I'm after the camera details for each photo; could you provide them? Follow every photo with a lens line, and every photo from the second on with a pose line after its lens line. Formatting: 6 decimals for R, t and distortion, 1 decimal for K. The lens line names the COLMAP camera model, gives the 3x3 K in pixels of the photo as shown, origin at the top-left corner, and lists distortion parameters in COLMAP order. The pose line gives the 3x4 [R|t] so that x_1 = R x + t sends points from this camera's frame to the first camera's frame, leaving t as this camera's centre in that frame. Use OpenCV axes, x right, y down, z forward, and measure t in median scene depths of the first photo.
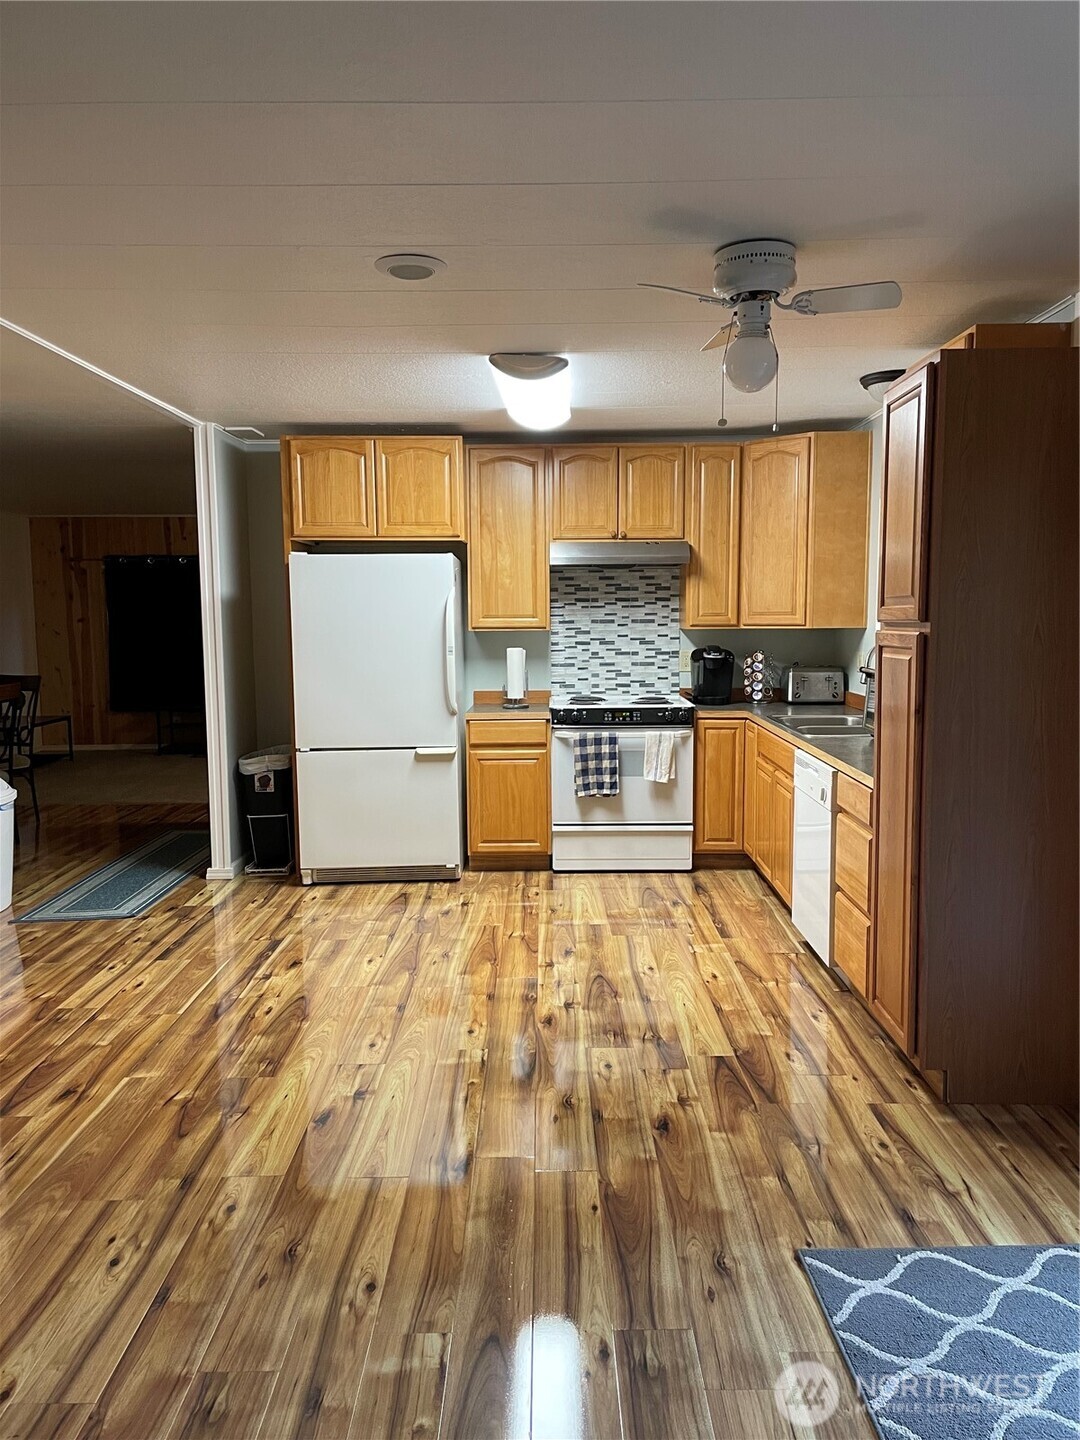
lens RADIAL K [[1088.9, 0, 550.0], [0, 1088.9, 722.9], [0, 0, 1]] dist [0.089460, -0.105402]
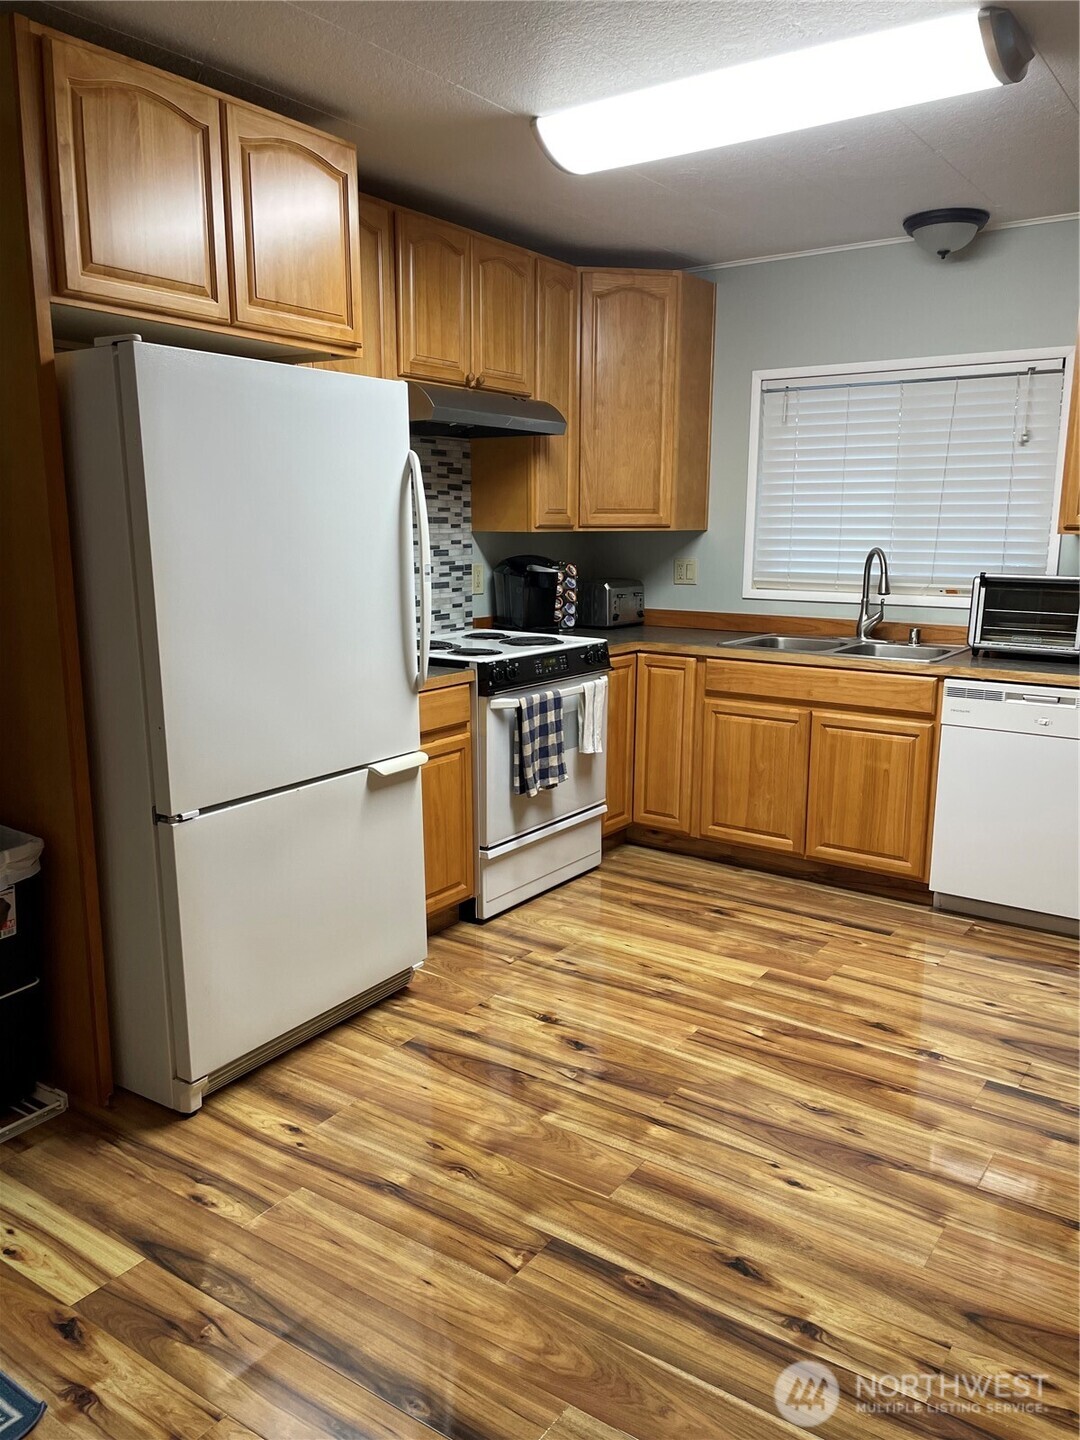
lens RADIAL K [[1088.9, 0, 547.1], [0, 1088.9, 726.6], [0, 0, 1]] dist [0.089460, -0.105402]
pose [[0.568725, -0.146453, 0.809385, -0.578456], [0.077659, 0.989186, 0.124419, -0.062415], [-0.818854, -0.007904, 0.573948, 0.752329]]
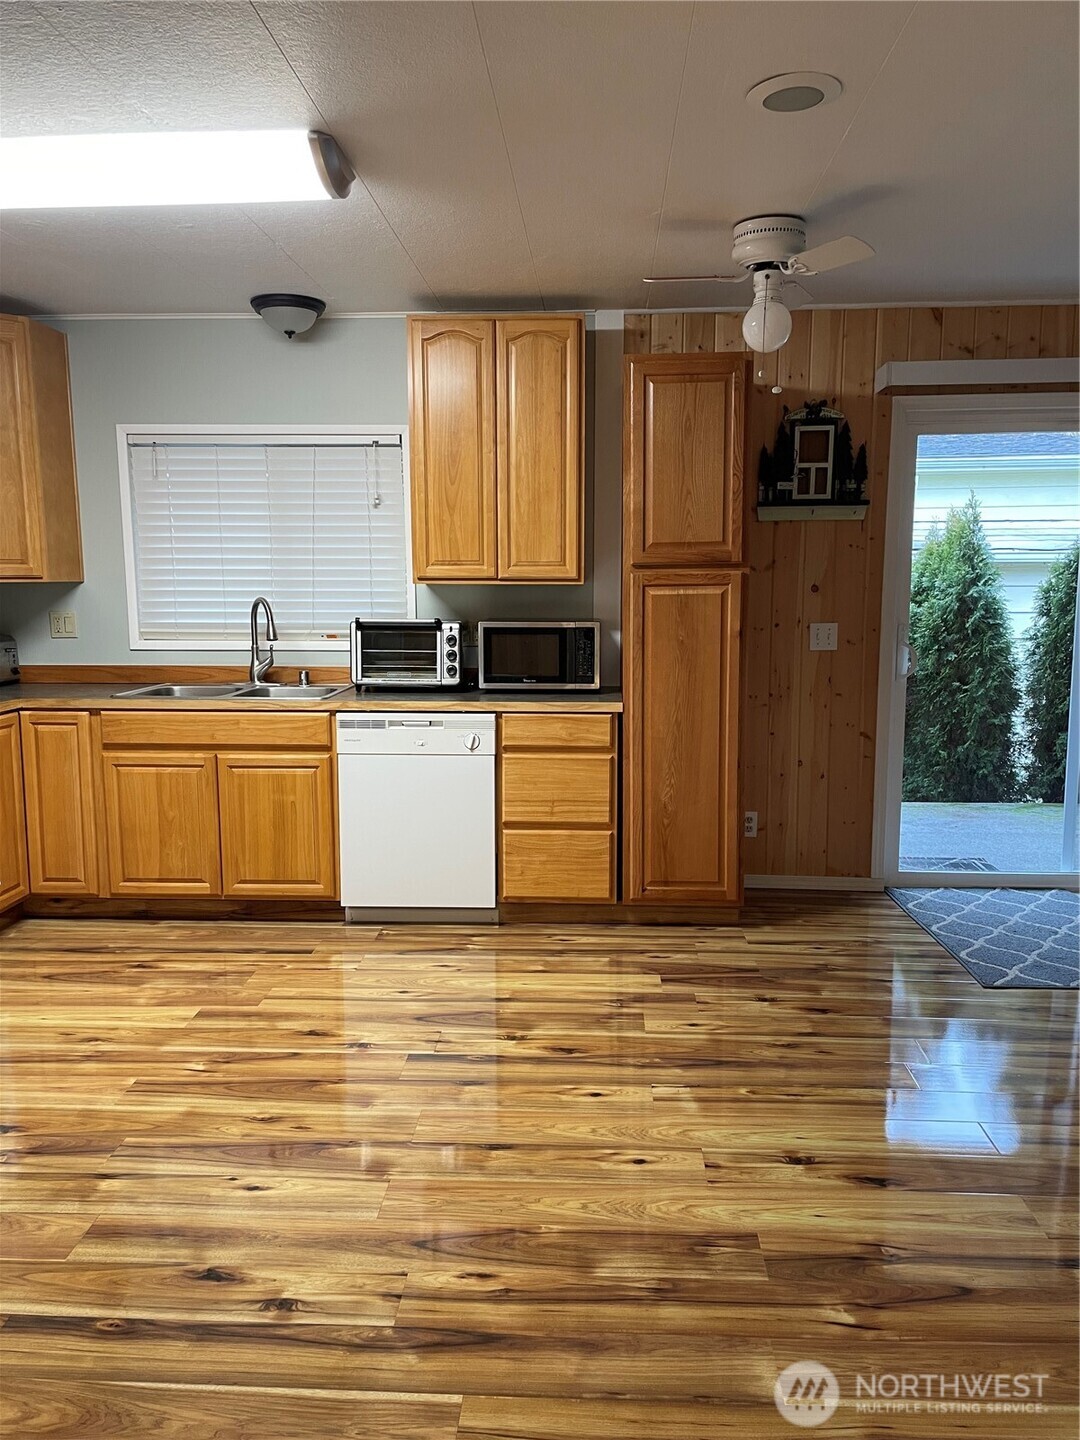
lens RADIAL K [[1088.9, 0, 547.8], [0, 1088.9, 727.1], [0, 0, 1]] dist [0.089460, -0.105402]
pose [[0.048664, -0.131263, 0.990152, -0.626640], [0.106491, 0.986358, 0.125526, -0.056166], [-0.993122, 0.099333, 0.061978, 0.751684]]
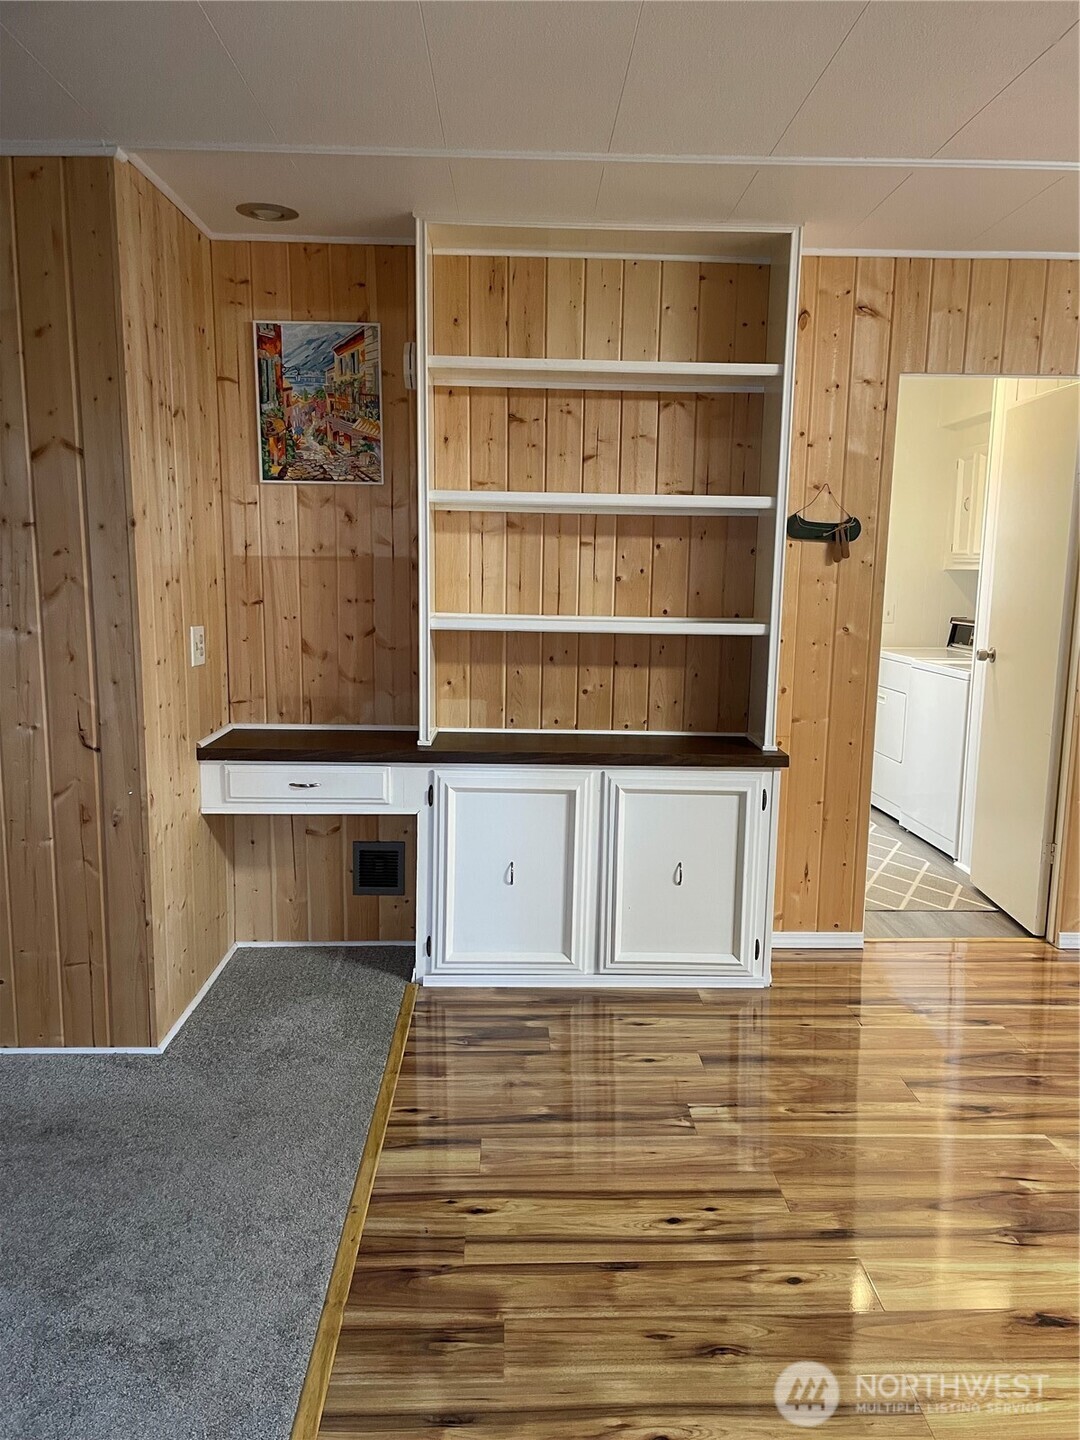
lens RADIAL K [[1088.9, 0, 551.9], [0, 1088.9, 726.9], [0, 0, 1]] dist [0.089460, -0.105402]
pose [[0.029322, 0.159979, -0.986685, 0.246595], [-0.115881, 0.980998, 0.155613, -0.035863], [0.992830, 0.109775, 0.047303, 0.413447]]
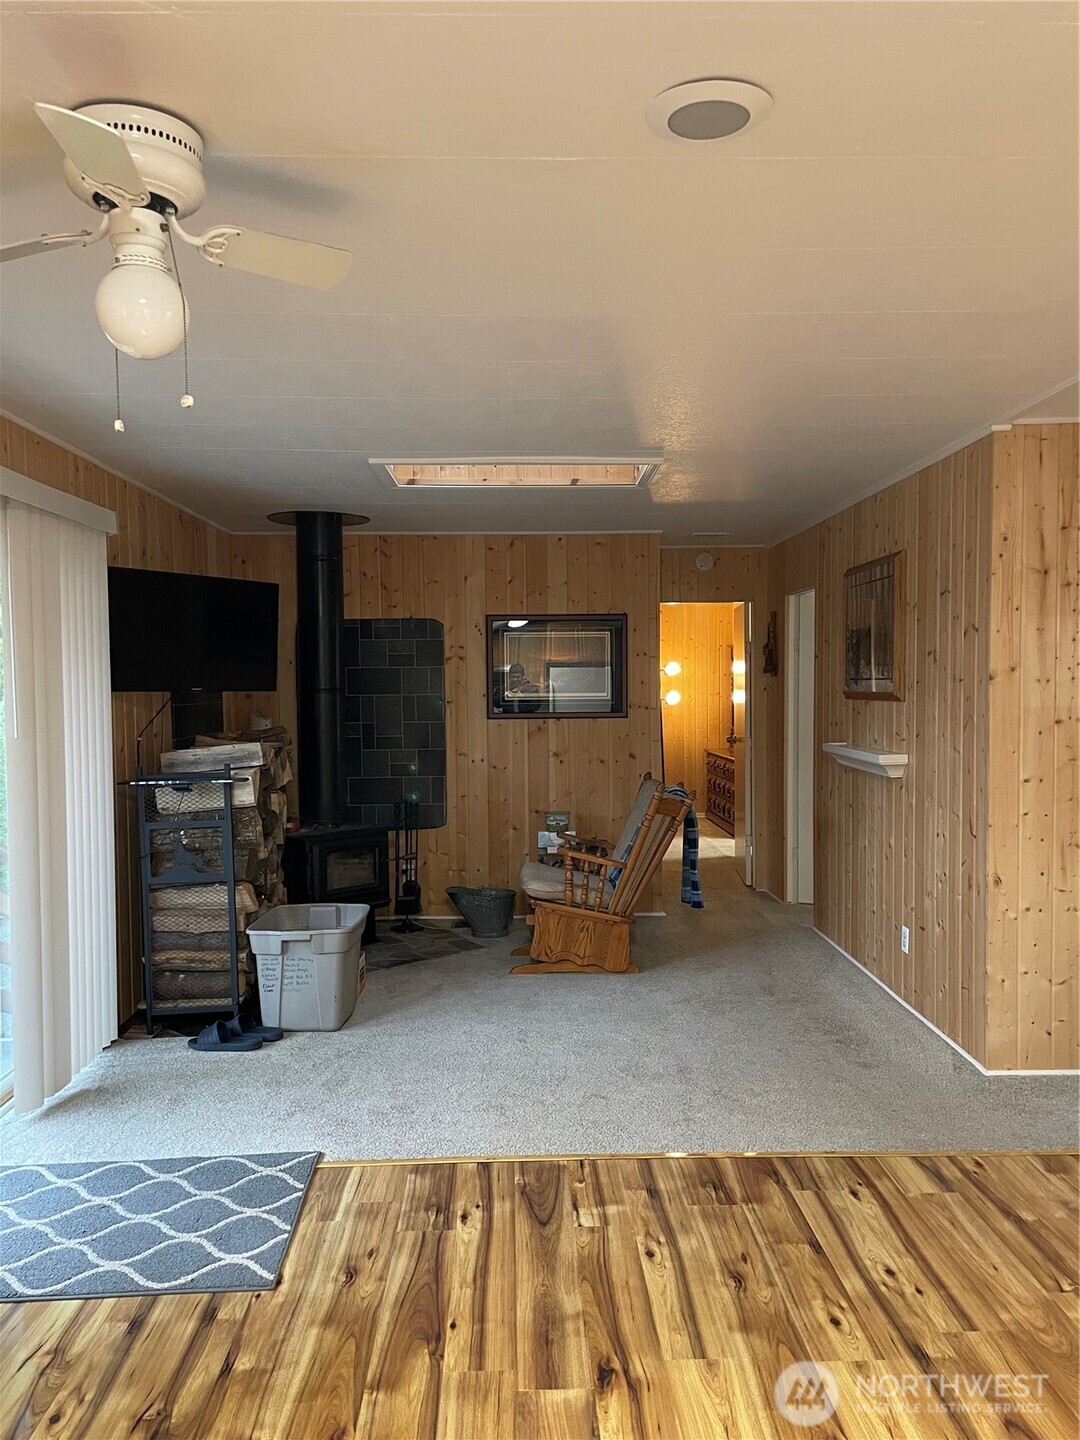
lens RADIAL K [[1088.9, 0, 539.0], [0, 1088.9, 725.1], [0, 0, 1]] dist [0.089460, -0.105402]
pose [[-0.999596, 0.018027, -0.021971, -0.012206], [0.014628, 0.989161, 0.146102, -0.117479], [0.024367, 0.145721, -0.989026, 1.038031]]
